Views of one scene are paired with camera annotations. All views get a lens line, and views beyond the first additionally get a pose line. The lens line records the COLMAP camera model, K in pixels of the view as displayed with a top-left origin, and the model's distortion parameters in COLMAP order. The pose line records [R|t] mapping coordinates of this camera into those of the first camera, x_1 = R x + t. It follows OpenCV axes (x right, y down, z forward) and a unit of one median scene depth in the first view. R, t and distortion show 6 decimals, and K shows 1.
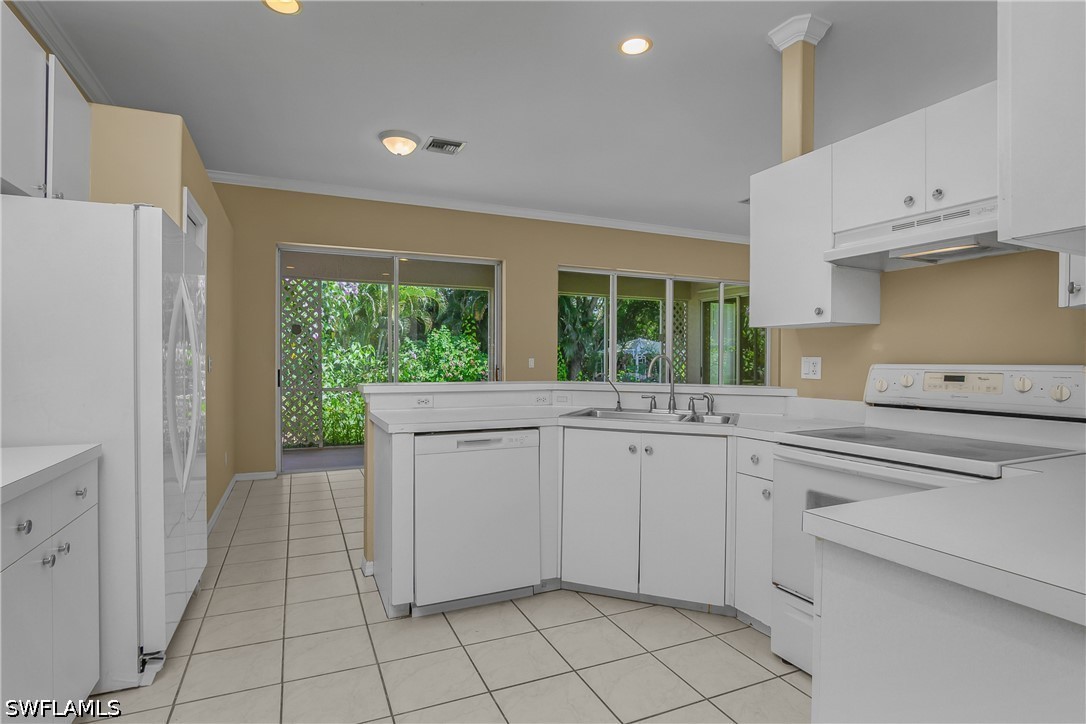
lens RADIAL K [[572.3, 0, 543.0], [0, 572.3, 362.0], [0, 0, 1]] dist [-0.000055, -0.000117]
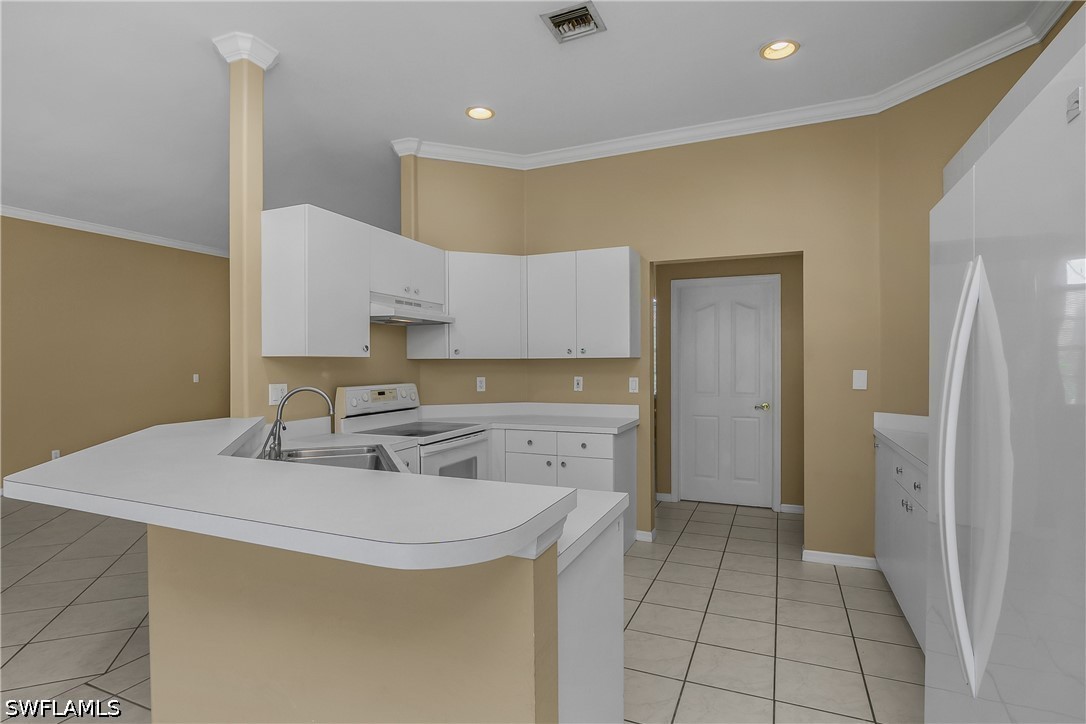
lens RADIAL K [[548.5, 0, 542.8], [0, 548.5, 367.9], [0, 0, 1]] dist [-0.010575, -0.000263]
pose [[-0.666020, -0.008925, 0.745881, -0.638593], [0.002406, 0.999898, 0.014113, -0.054155], [-0.745930, 0.011194, -0.665930, 1.355184]]
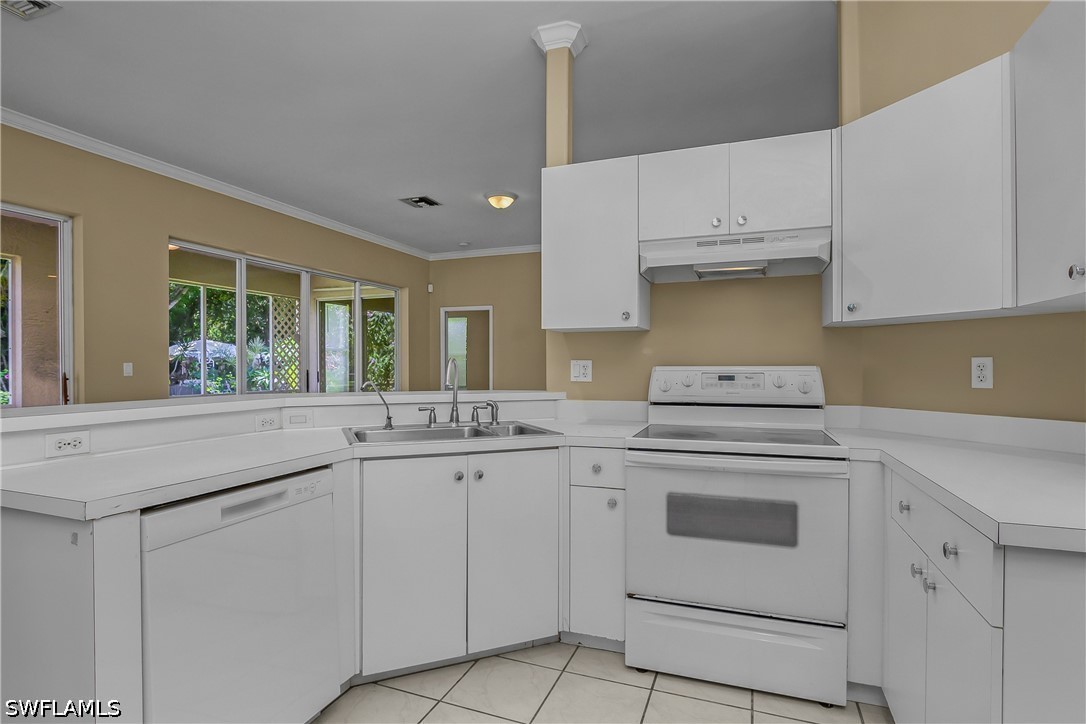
lens RADIAL K [[548.5, 0, 542.8], [0, 548.5, 367.9], [0, 0, 1]] dist [-0.010575, -0.000263]
pose [[0.709278, -0.010504, 0.704850, -0.279471], [0.007533, 0.999945, 0.007322, -0.002802], [-0.704888, 0.000116, 0.709318, 0.361259]]
